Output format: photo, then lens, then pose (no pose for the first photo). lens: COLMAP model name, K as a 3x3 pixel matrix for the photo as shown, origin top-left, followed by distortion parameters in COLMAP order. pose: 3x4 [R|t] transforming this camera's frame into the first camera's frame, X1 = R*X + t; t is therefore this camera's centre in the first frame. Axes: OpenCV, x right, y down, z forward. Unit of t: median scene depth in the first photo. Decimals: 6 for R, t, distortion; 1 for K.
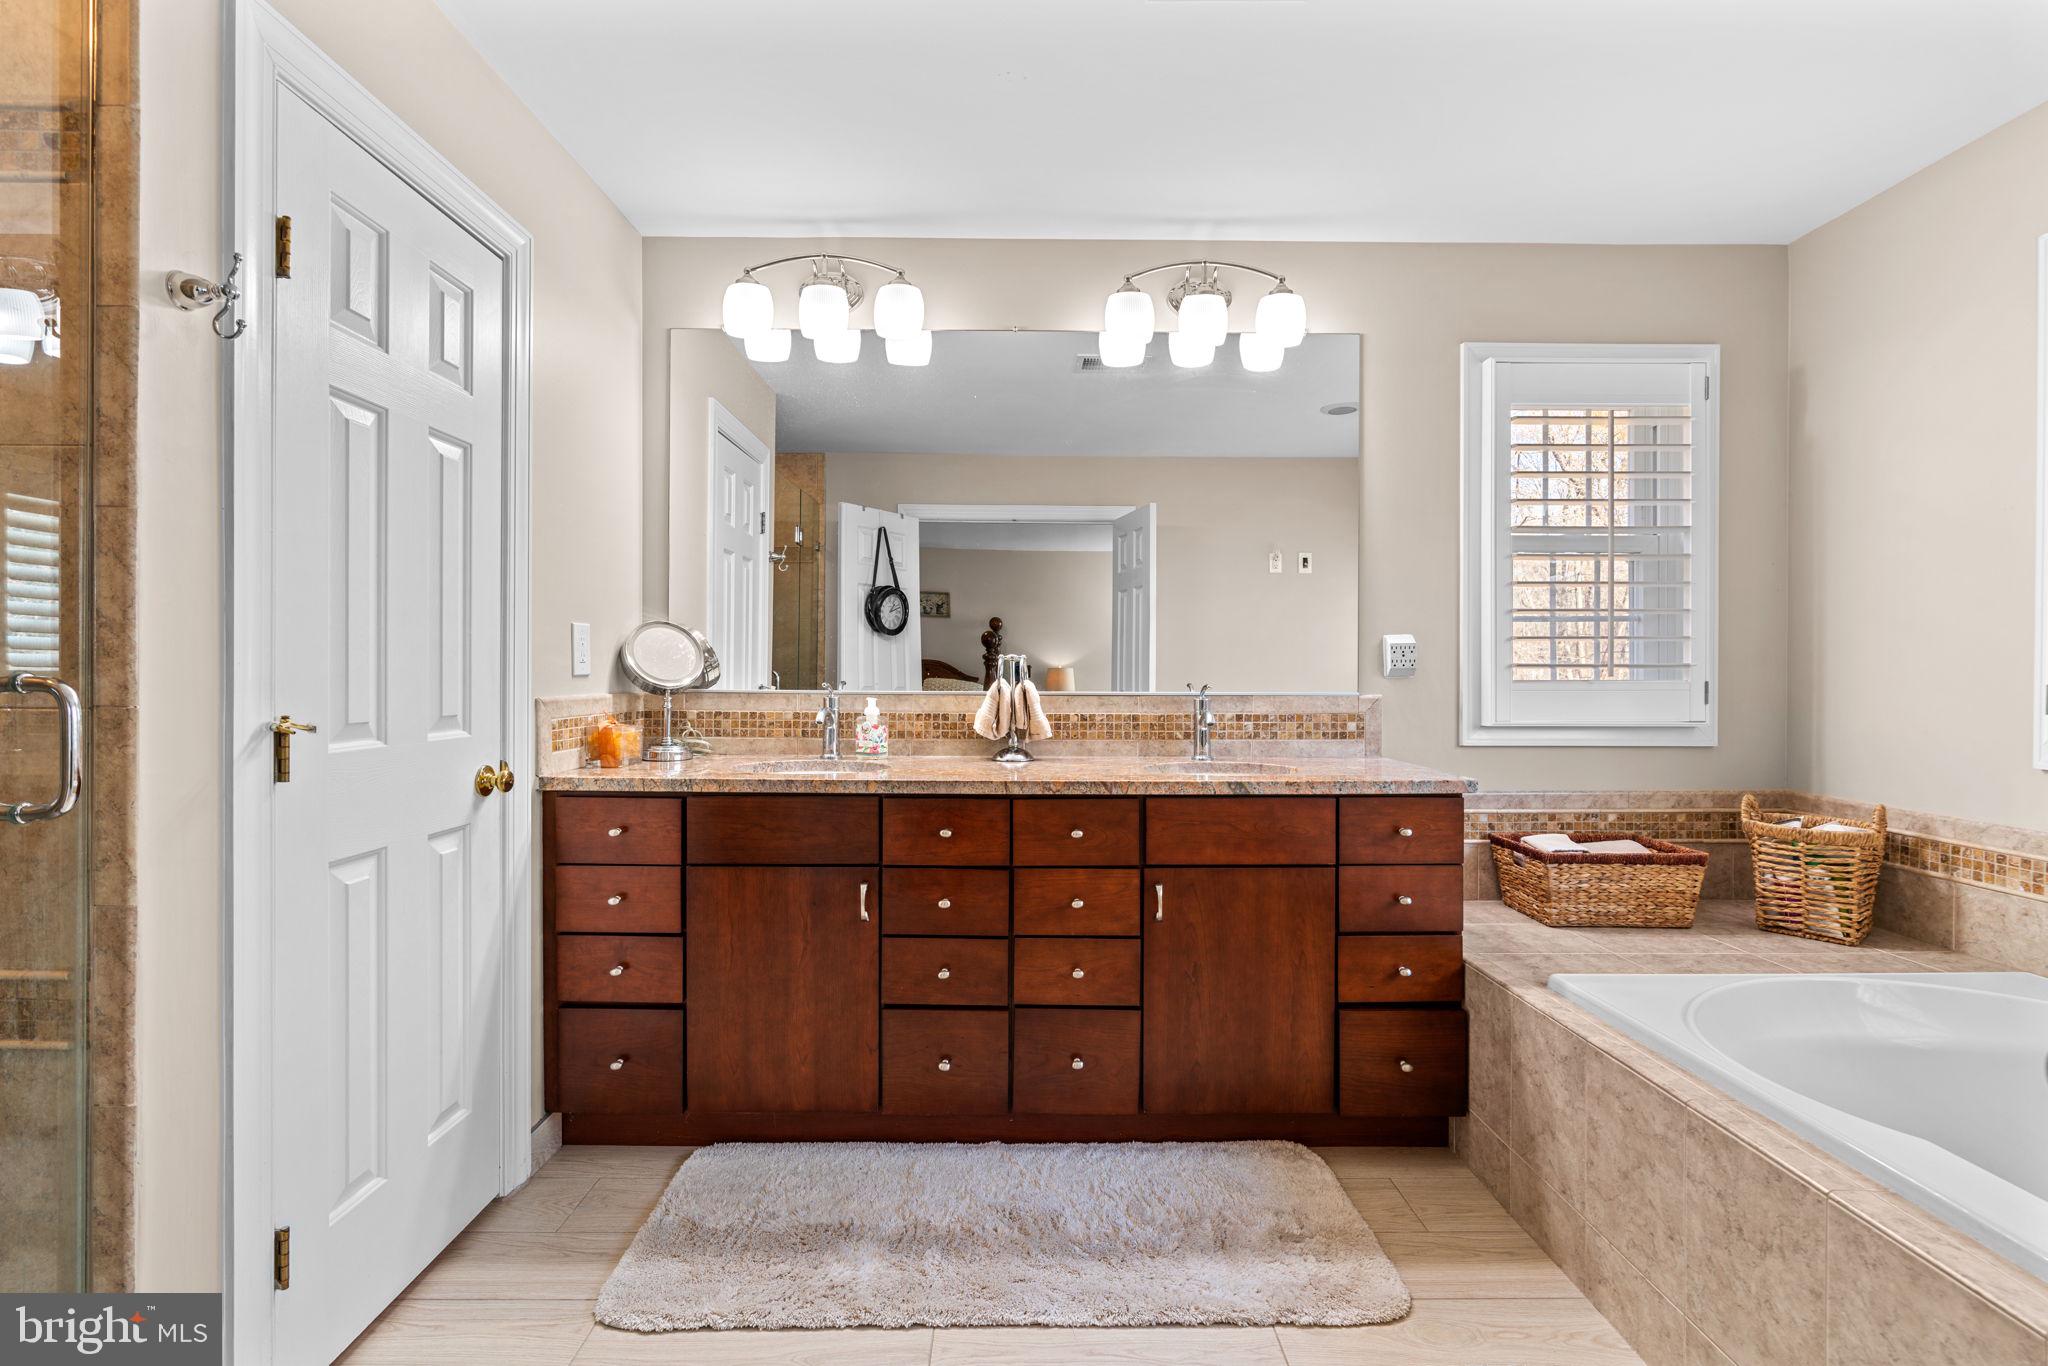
lens RADIAL K [[918.7, 0, 1024.3], [0, 918.7, 675.7], [0, 0, 1]] dist [-0.013030, 0.006686]
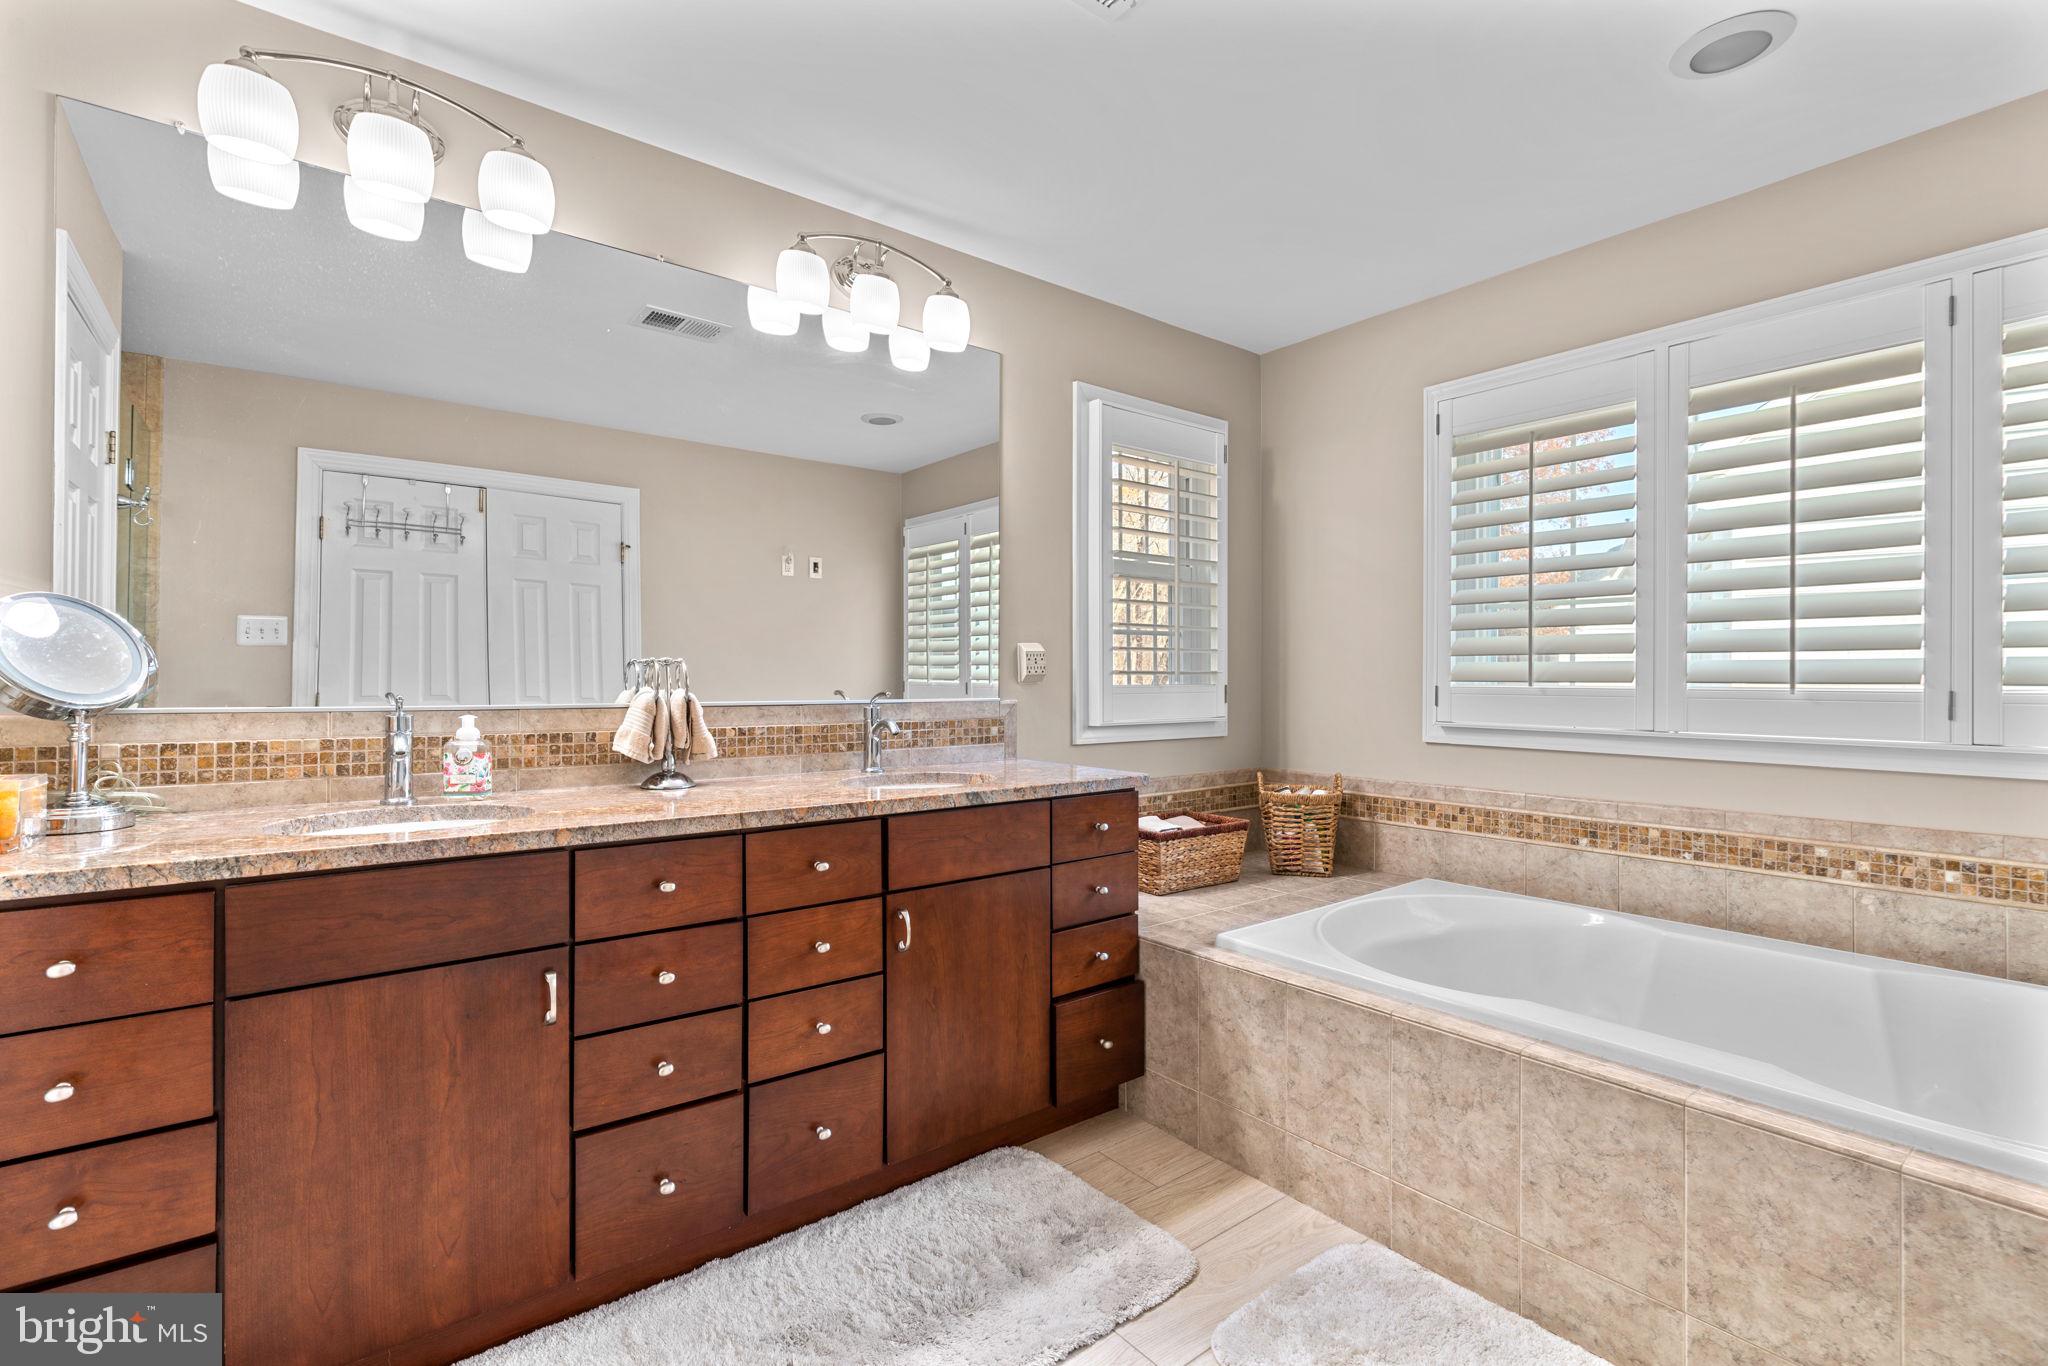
lens RADIAL K [[918.7, 0, 1024.3], [0, 918.7, 675.7], [0, 0, 1]] dist [-0.013030, 0.006686]
pose [[0.790095, -0.000036, 0.612984, -0.319863], [0.003309, 0.999986, -0.004205, -0.003112], [-0.612976, 0.005351, 0.790084, 0.199296]]
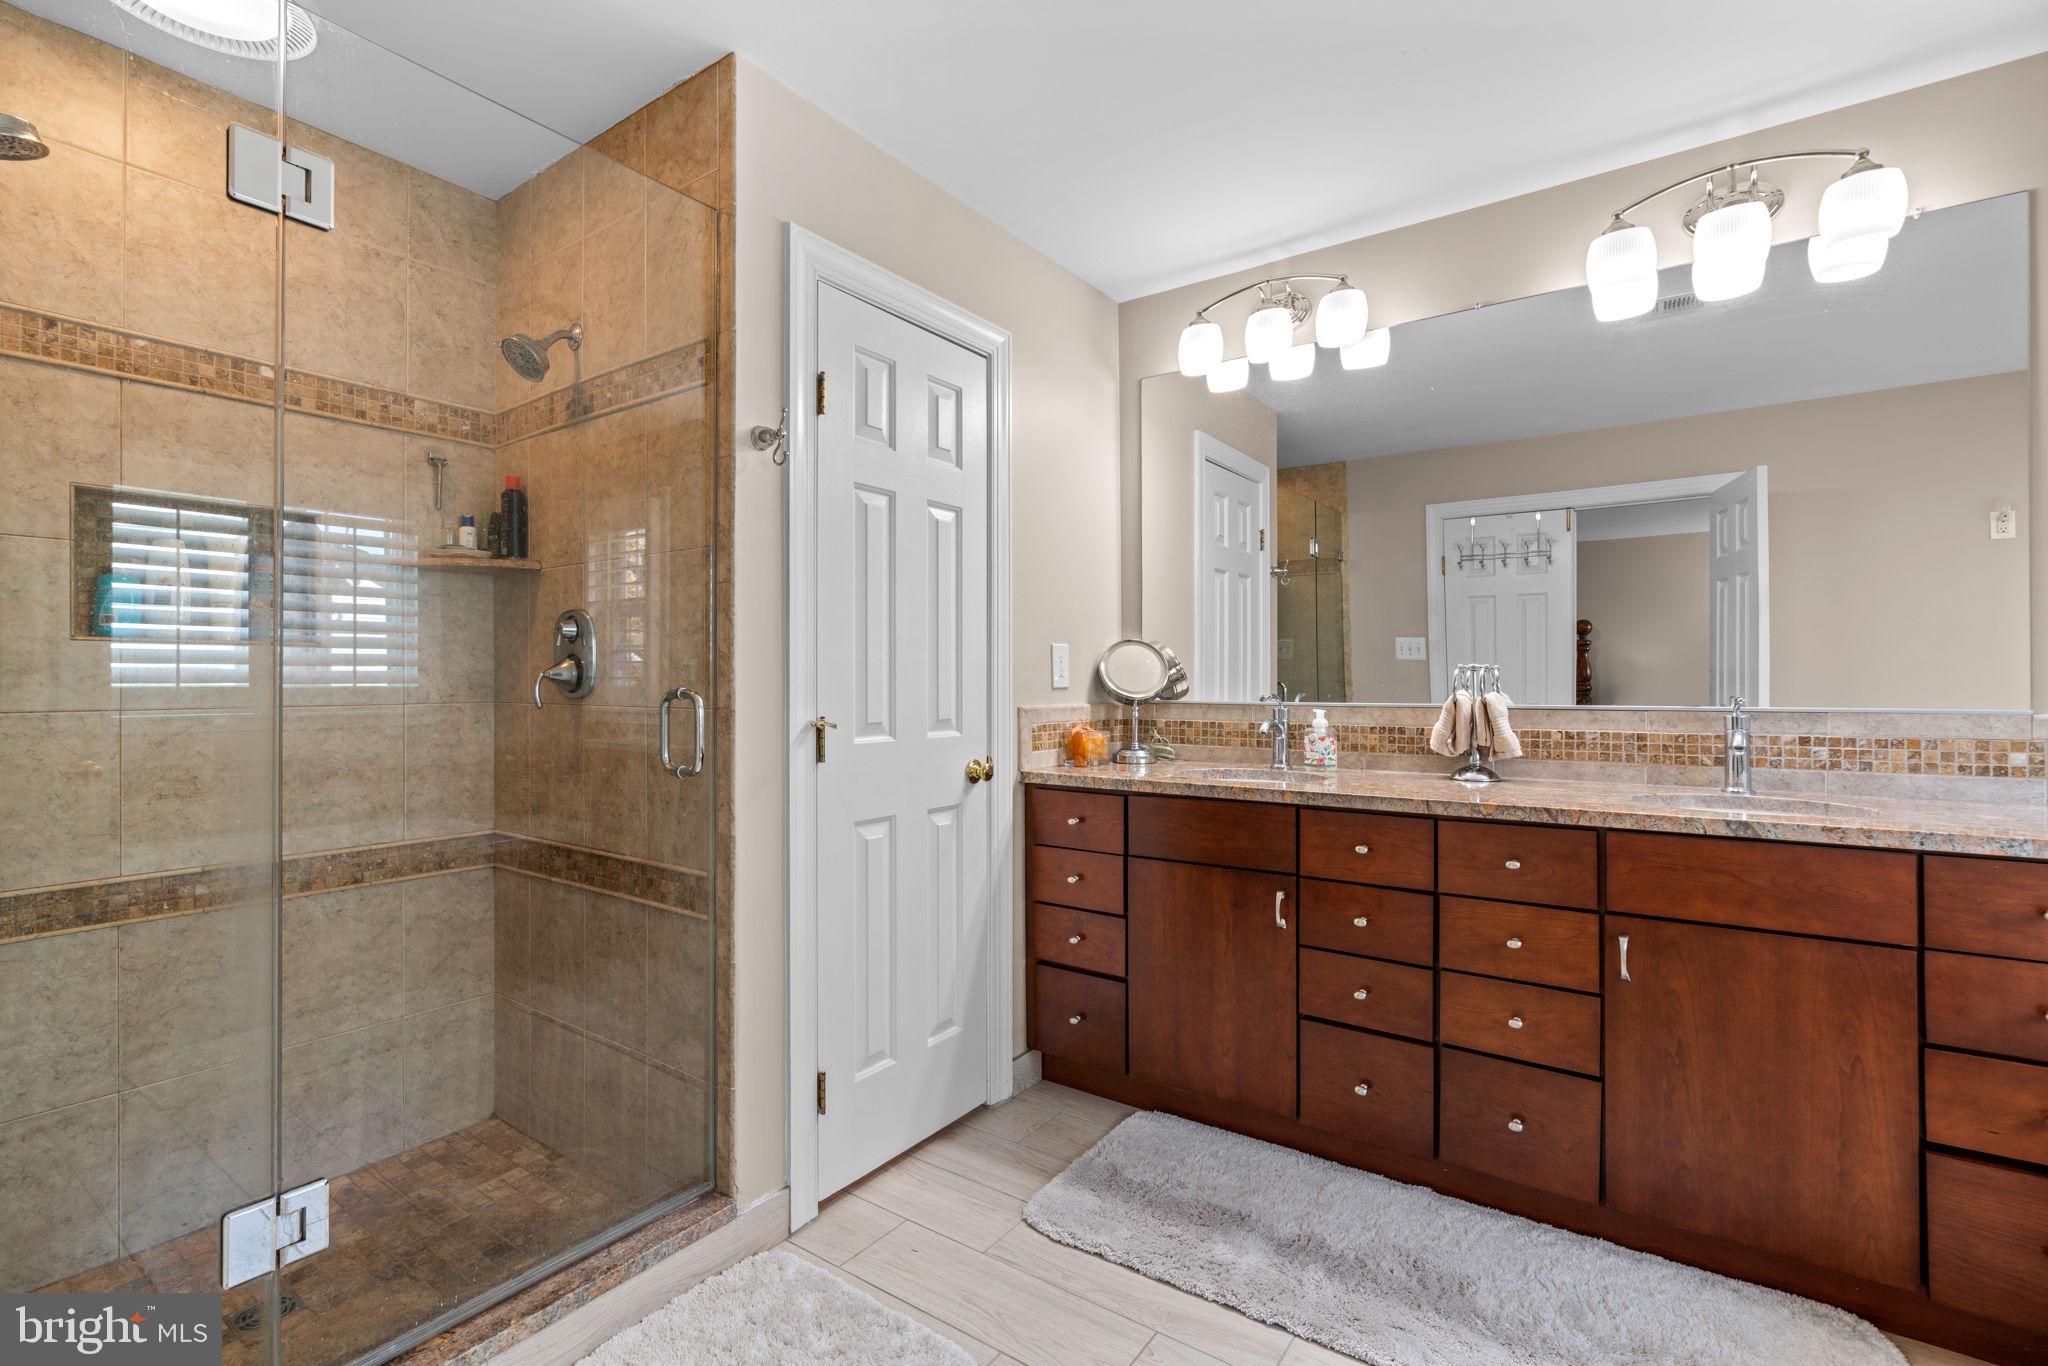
lens RADIAL K [[923.0, 0, 1027.6], [0, 923.0, 679.7], [0, 0, 1]] dist [-0.014955, 0.010188]
pose [[0.813764, -0.007662, -0.581145, 0.192456], [0.002535, 0.999950, -0.009633, 0.000448], [0.581190, 0.006366, 0.813743, 0.001452]]
